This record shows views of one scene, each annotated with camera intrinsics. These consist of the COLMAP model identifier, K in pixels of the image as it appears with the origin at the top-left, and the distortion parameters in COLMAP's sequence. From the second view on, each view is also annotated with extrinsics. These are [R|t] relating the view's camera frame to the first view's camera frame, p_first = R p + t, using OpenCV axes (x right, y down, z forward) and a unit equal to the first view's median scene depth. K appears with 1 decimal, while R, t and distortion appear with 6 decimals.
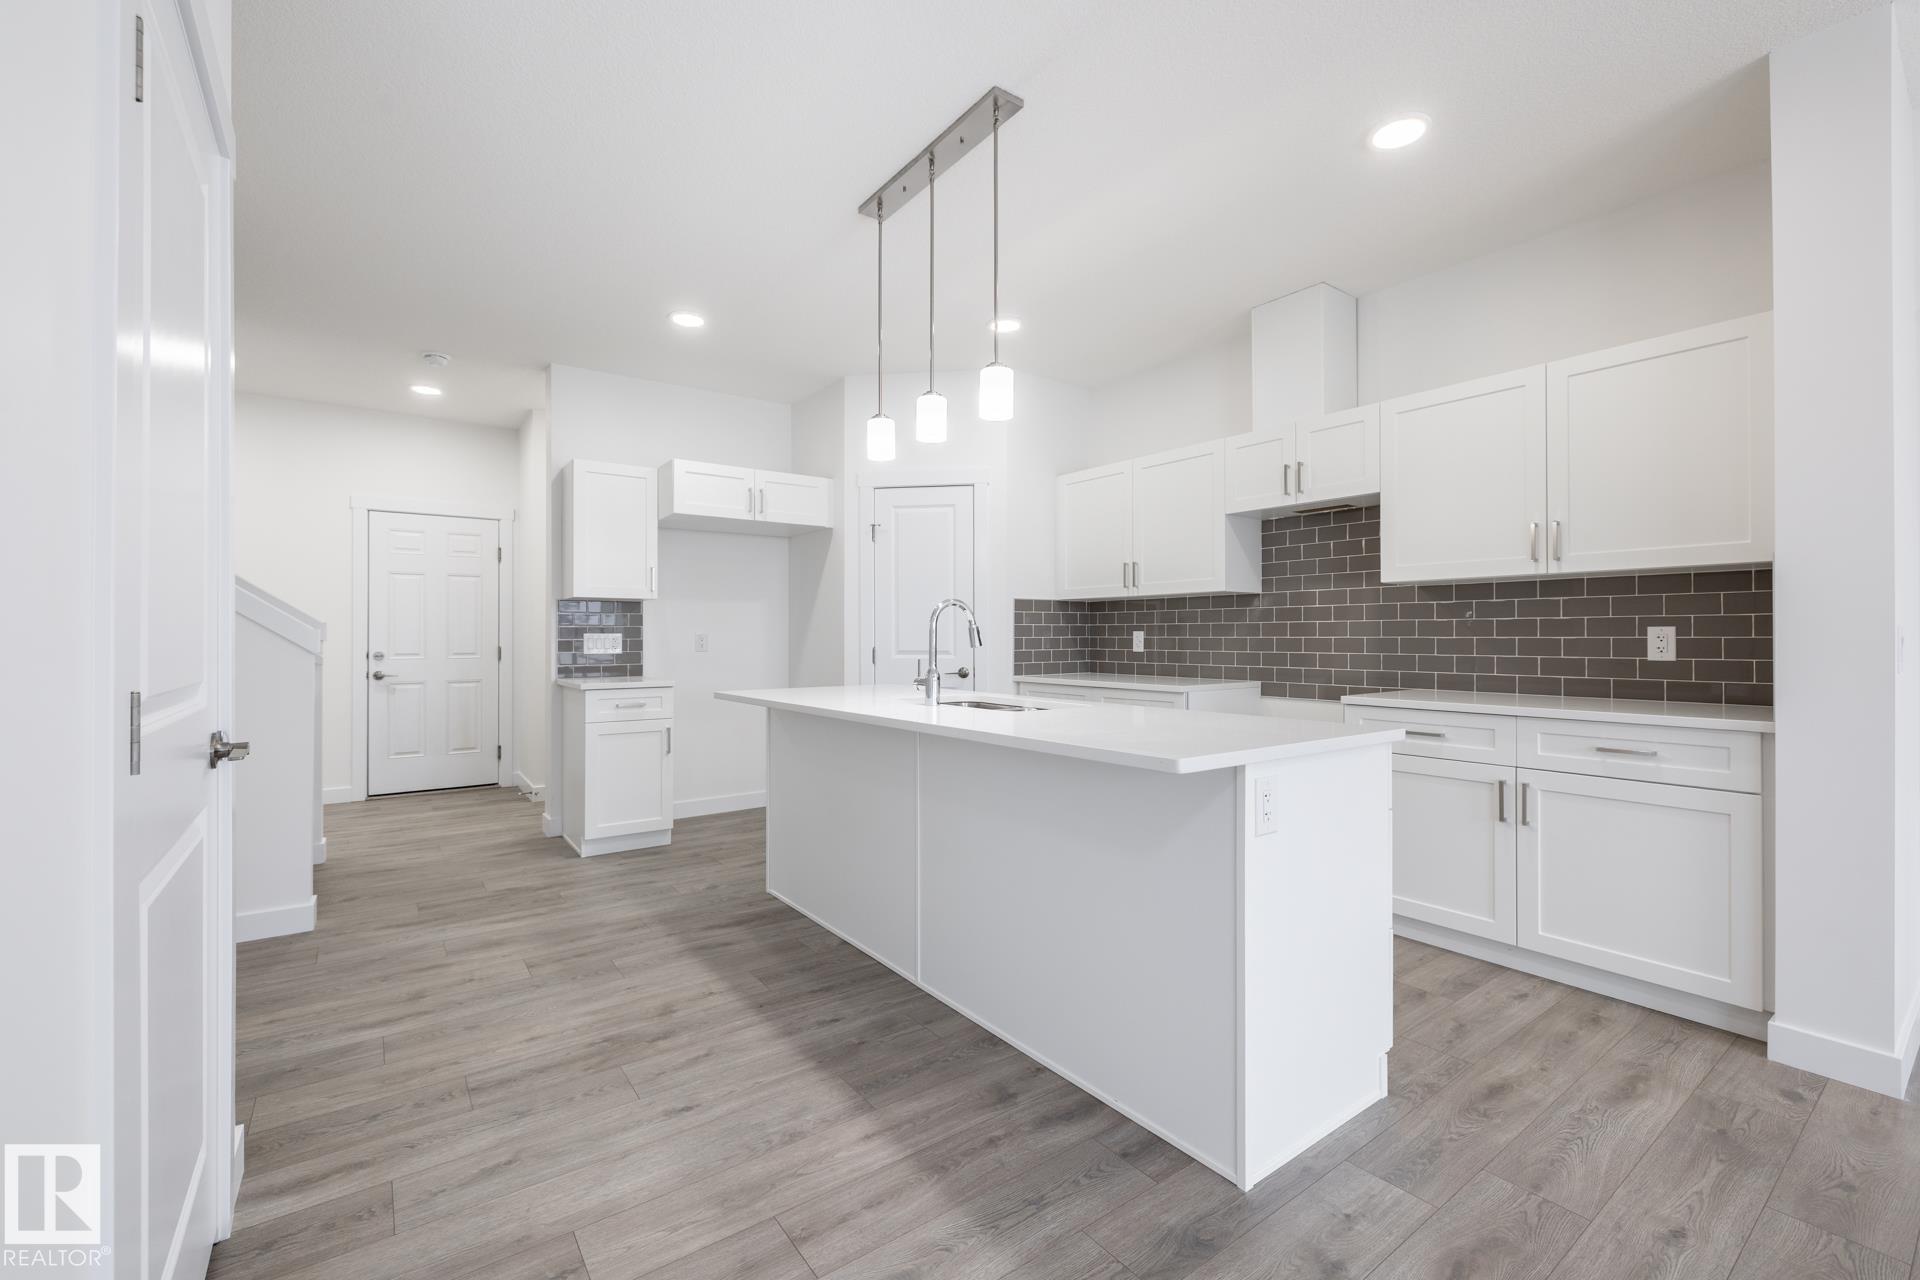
lens RADIAL K [[799.2, 0, 970.2], [0, 799.2, 626.5], [0, 0, 1]] dist [-0.000722, -0.000337]
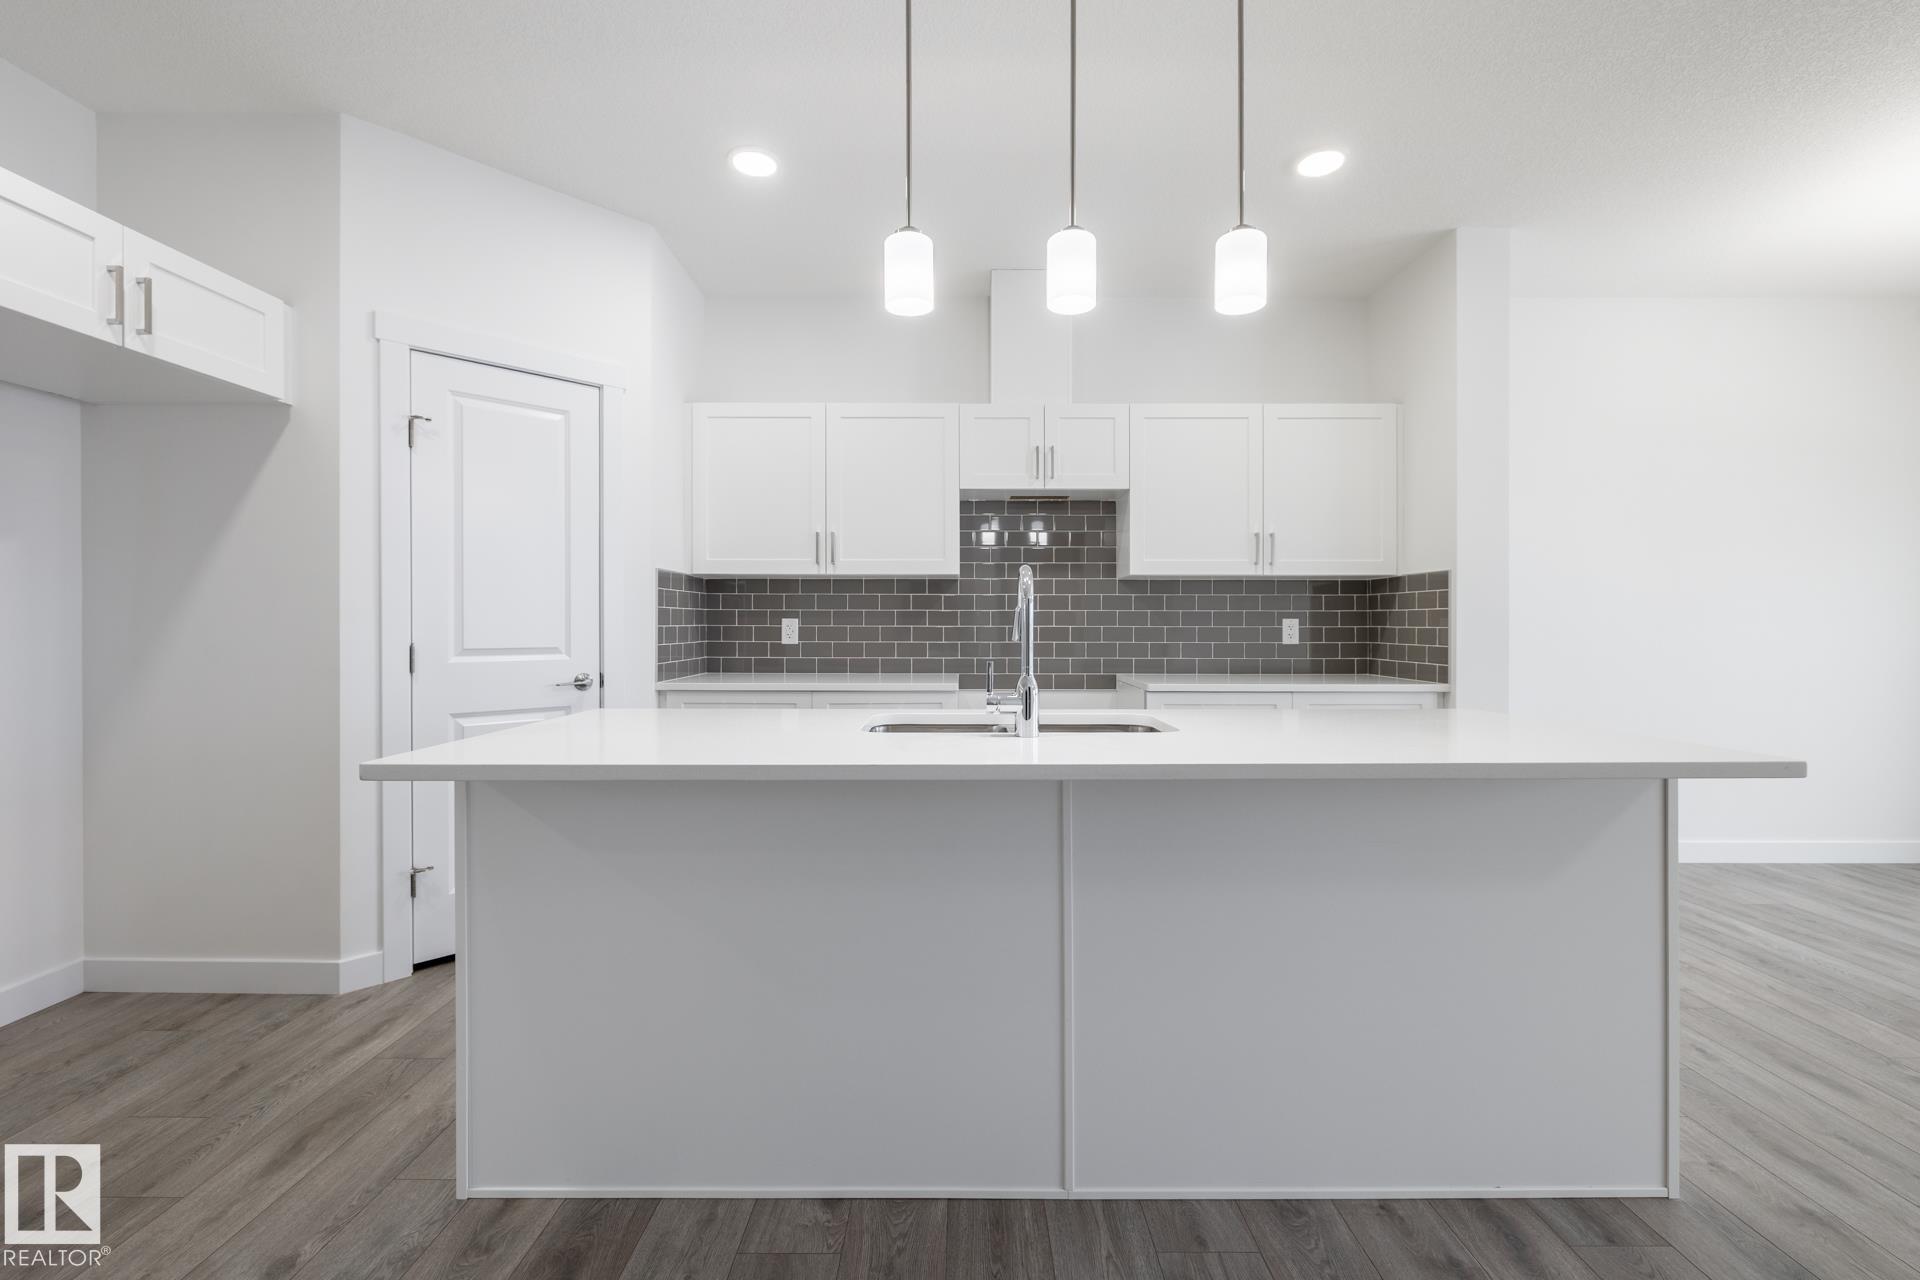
lens RADIAL K [[799.2, 0, 976.6], [0, 799.2, 616.2], [0, 0, 1]] dist [-0.000722, -0.000337]
pose [[0.603914, 0.011723, 0.796963, -0.390973], [-0.012695, 0.999906, -0.005089, 0.006768], [-0.796948, -0.007045, 0.604006, 0.452477]]
